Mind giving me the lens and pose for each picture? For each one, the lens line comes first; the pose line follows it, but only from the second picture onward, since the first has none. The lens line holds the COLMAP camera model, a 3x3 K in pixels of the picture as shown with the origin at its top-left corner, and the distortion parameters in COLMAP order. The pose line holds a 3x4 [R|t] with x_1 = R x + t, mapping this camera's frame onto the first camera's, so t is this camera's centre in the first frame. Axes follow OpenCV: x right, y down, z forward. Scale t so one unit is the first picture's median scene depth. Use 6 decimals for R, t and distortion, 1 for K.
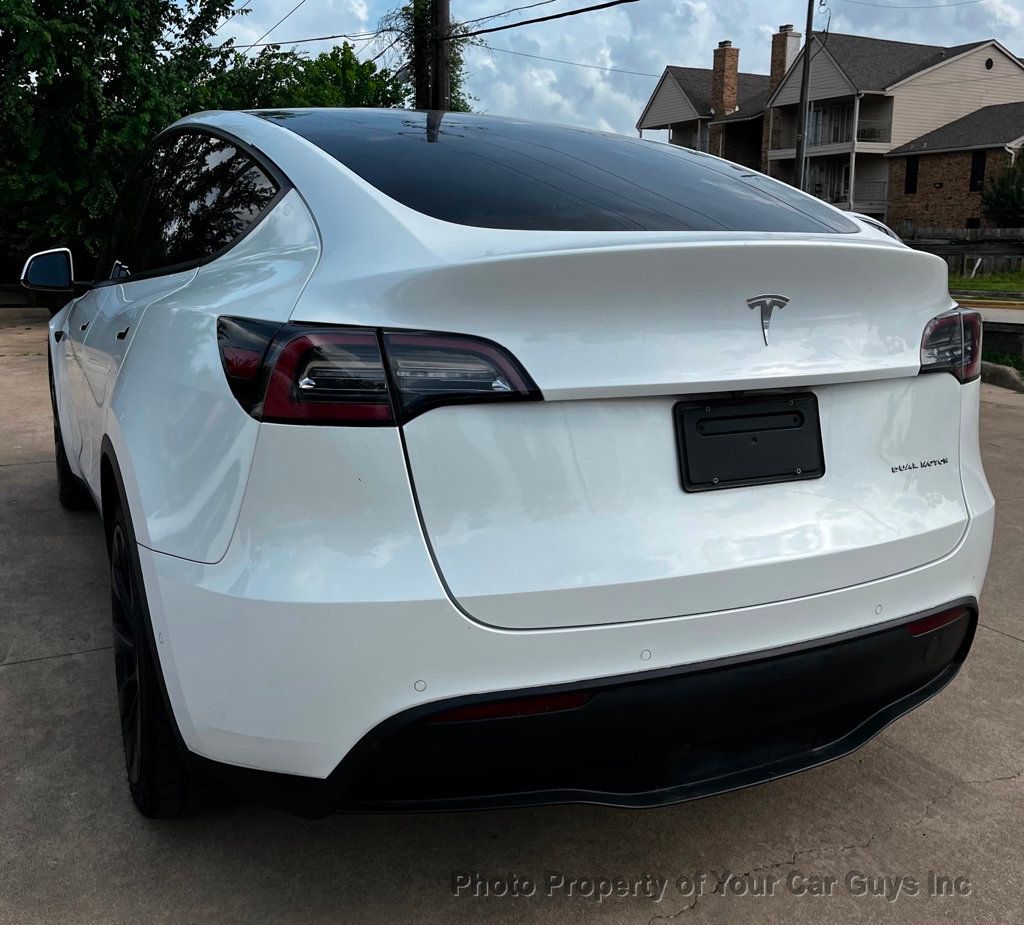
lens RADIAL K [[1039.7, 0, 514.1], [0, 1039.7, 451.6], [0, 0, 1]] dist [0.019513, 0.011842]
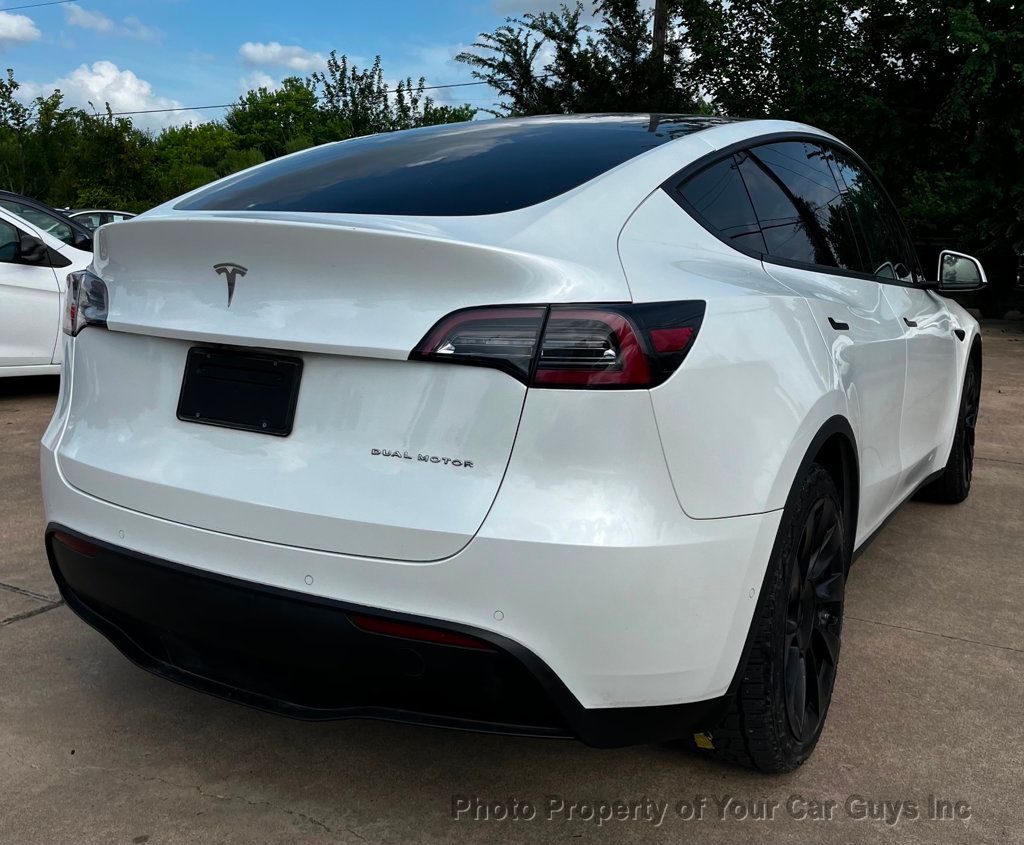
lens RADIAL K [[1042.5, 0, 508.5], [0, 1042.5, 362.5], [0, 0, 1]] dist [0.055569, -0.035100]
pose [[0.552487, 0.111402, -0.826043, 0.661663], [-0.185428, 0.982621, 0.008498, -0.051767], [0.812634, 0.148477, 0.563543, 0.288315]]
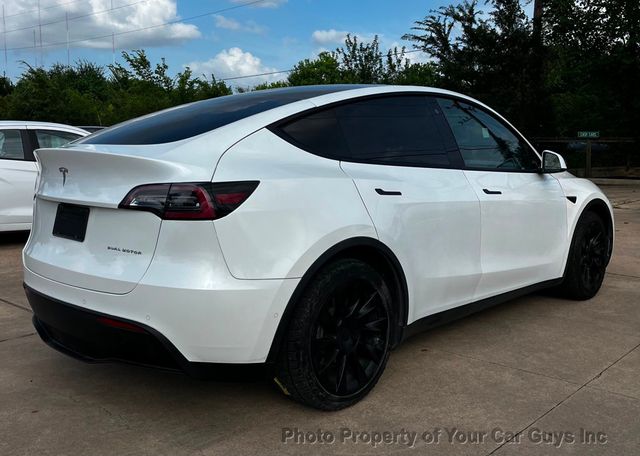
lens RADIAL K [[654.5, 0, 320.0], [0, 654.5, 228.0], [0, 0, 1]] dist [0.034963, -0.000432]
pose [[0.337402, 0.118046, -0.933930, 0.993510], [-0.179423, 0.981983, 0.059299, -0.103401], [0.924103, 0.147561, 0.352504, 0.490450]]
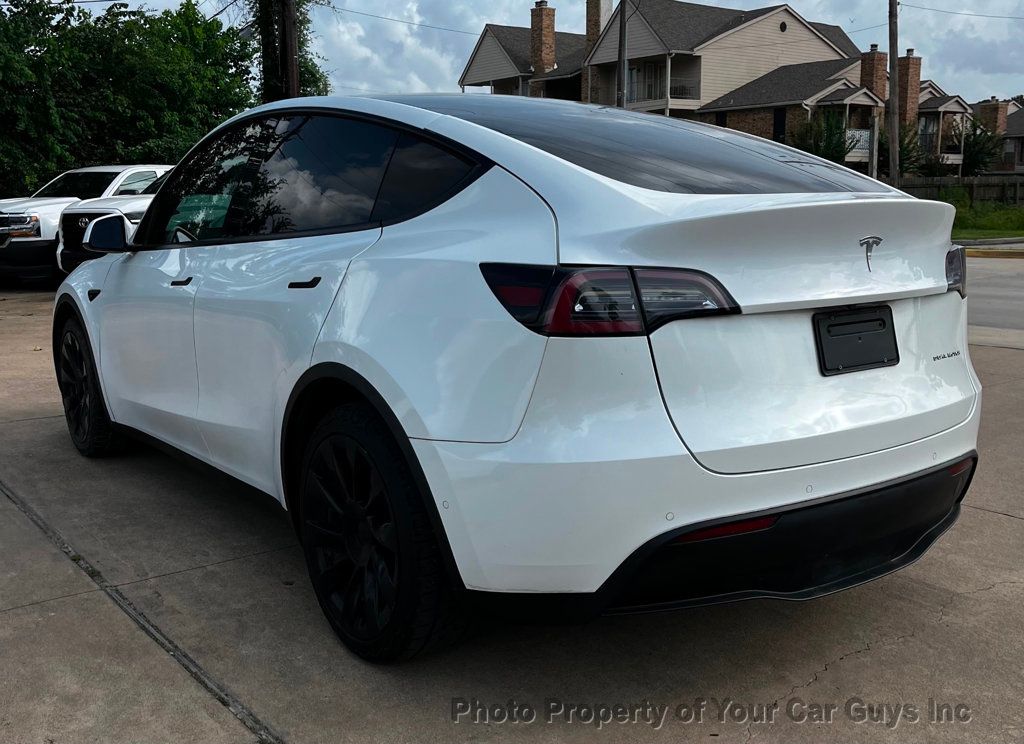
lens RADIAL K [[1039.9, 0, 509.3], [0, 1039.9, 404.6], [0, 0, 1]] dist [0.031680, -0.020033]
pose [[0.985299, -0.048588, 0.163785, -0.236294], [0.048835, 0.998804, 0.002519, 0.025423], [-0.163712, 0.005516, 0.986493, -0.164085]]
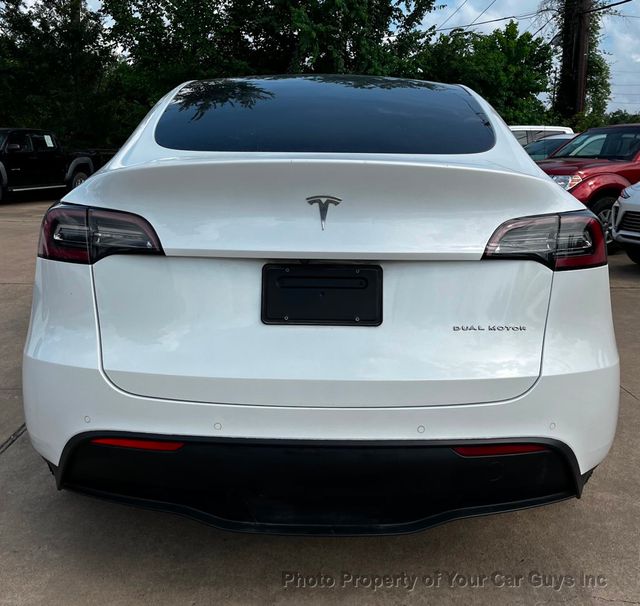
lens RADIAL K [[714.6, 0, 319.8], [0, 714.6, 259.6], [0, 0, 1]] dist [0.048945, -0.039067]
pose [[0.895834, 0.069380, -0.438939, 0.326043], [-0.094118, 0.994952, -0.034819, -0.011869], [0.434307, 0.072504, 0.897842, 0.046004]]
